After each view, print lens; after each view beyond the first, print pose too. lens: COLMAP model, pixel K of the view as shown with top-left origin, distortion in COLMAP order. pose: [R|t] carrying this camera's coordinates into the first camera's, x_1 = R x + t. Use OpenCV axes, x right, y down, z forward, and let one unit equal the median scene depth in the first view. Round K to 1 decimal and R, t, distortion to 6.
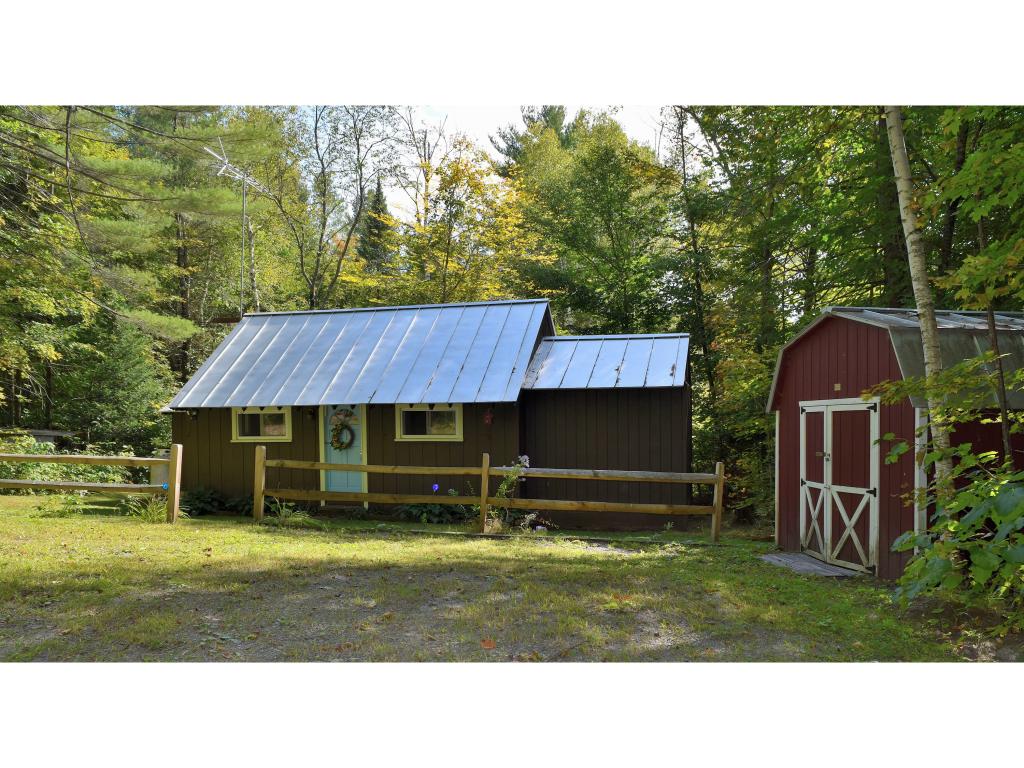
lens RADIAL K [[914.0, 0, 512.0], [0, 914.0, 384.0], [0, 0, 1]] dist [0.003147, 0.001975]
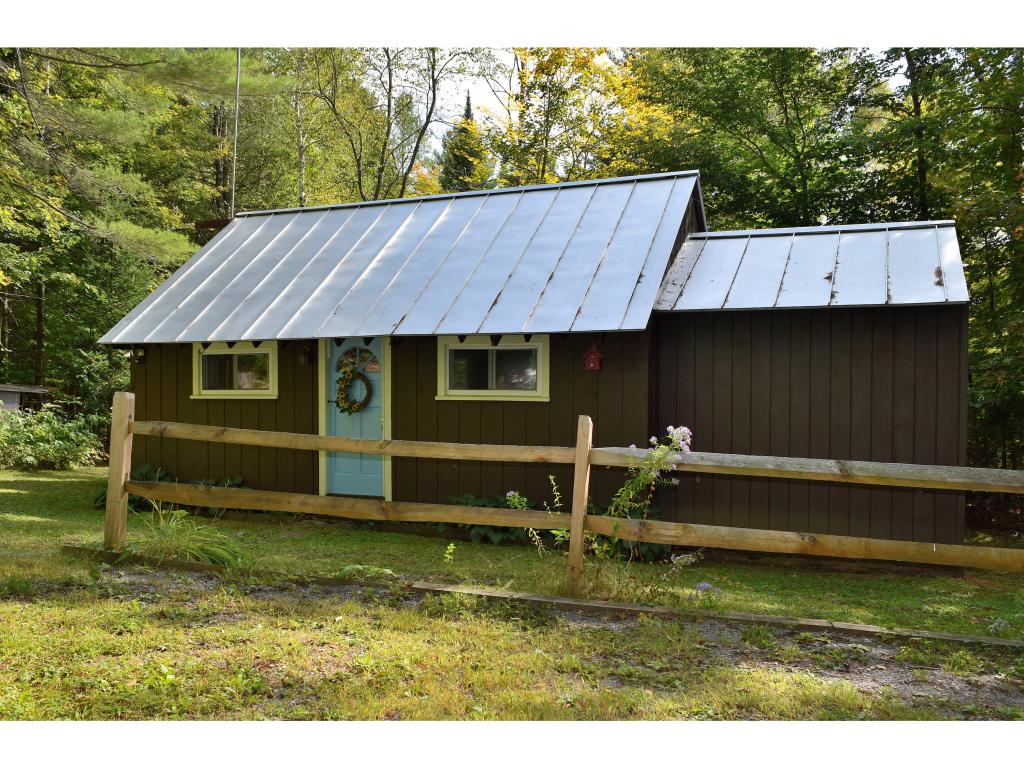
lens RADIAL K [[914.0, 0, 512.0], [0, 914.0, 384.0], [0, 0, 1]] dist [0.003147, 0.001975]
pose [[0.992747, 0.015885, -0.119169, -0.008588], [-0.013235, 0.999648, 0.022999, 0.038038], [0.119492, -0.021255, 0.992608, 0.416827]]
